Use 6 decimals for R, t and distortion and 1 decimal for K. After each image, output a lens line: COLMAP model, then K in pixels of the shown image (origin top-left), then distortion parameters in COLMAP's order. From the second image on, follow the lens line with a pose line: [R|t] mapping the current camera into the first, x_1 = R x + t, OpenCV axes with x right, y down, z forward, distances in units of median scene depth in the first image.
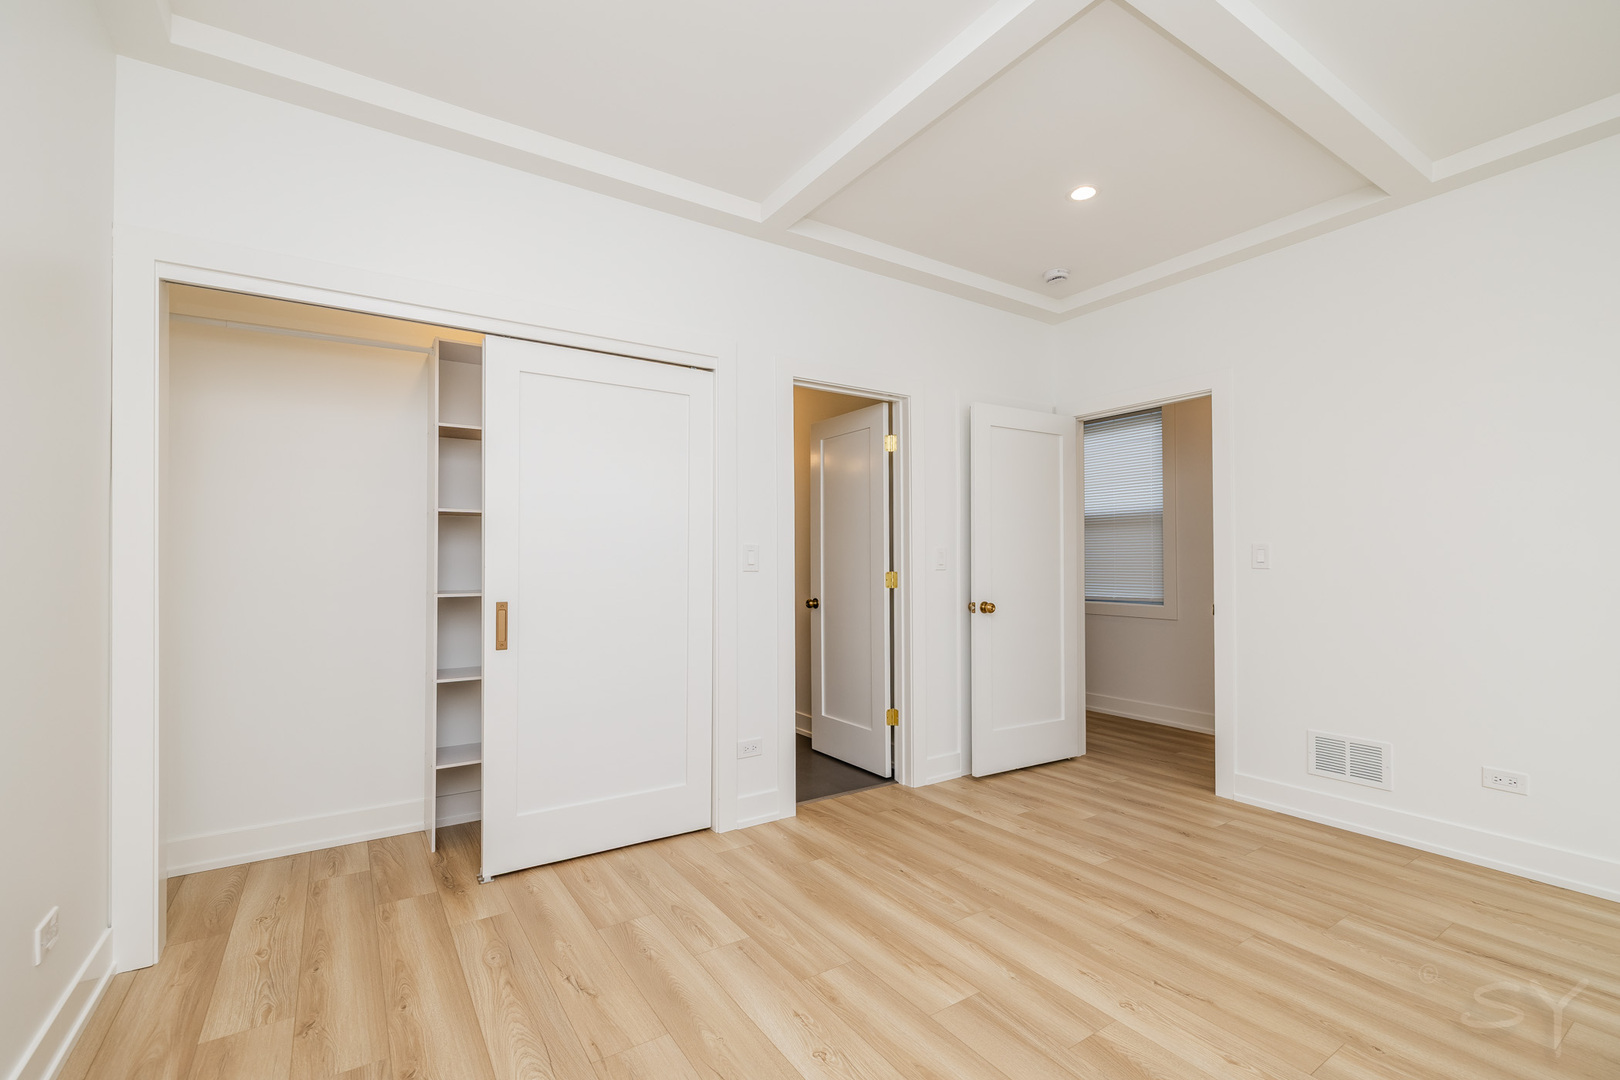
lens RADIAL K [[702.9, 0, 806.5], [0, 702.9, 551.7], [0, 0, 1]] dist [0.001162, 0.000538]
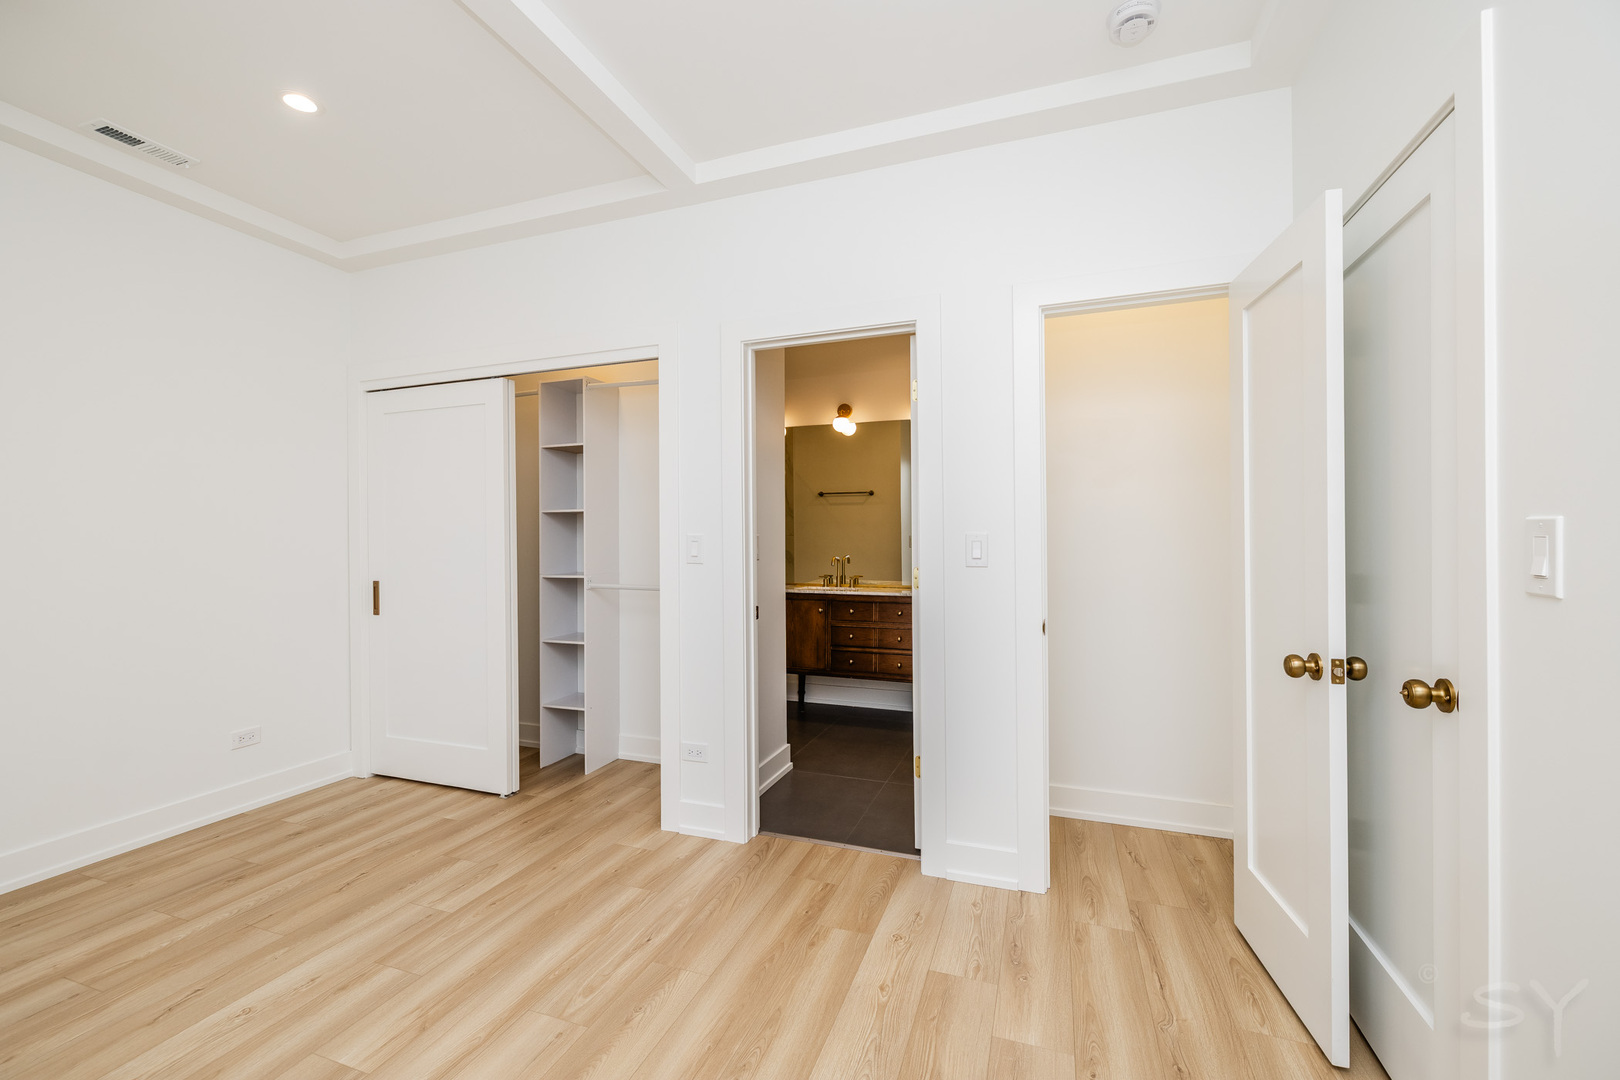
lens RADIAL K [[702.9, 0, 813.3], [0, 702.9, 530.0], [0, 0, 1]] dist [0.001162, 0.000538]
pose [[0.581553, -0.012151, -0.813418, 0.800562], [0.016403, 0.999860, -0.003208, -0.011181], [0.813343, -0.011476, 0.581671, 0.605746]]
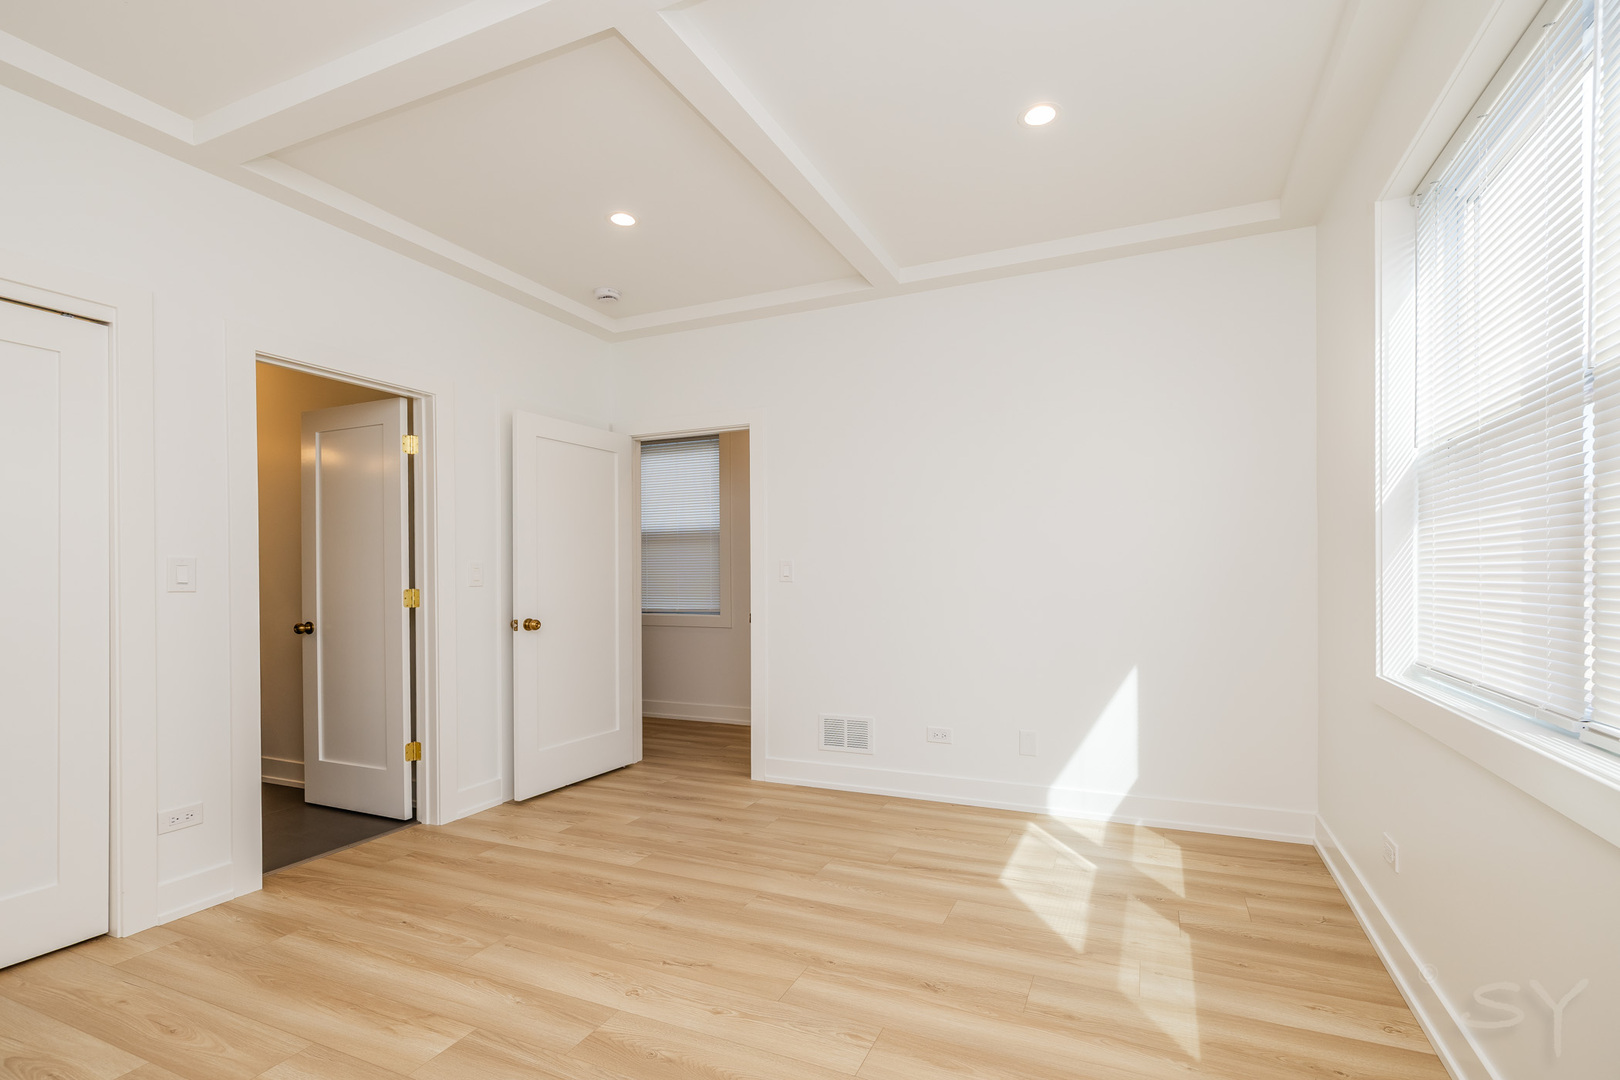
lens RADIAL K [[702.9, 0, 824.4], [0, 702.9, 573.6], [0, 0, 1]] dist [0.001162, 0.000538]
pose [[0.843893, -0.002167, 0.536507, 0.093962], [-0.004652, 0.999925, 0.011356, -0.004024], [-0.536492, -0.012079, 0.843819, -0.036986]]
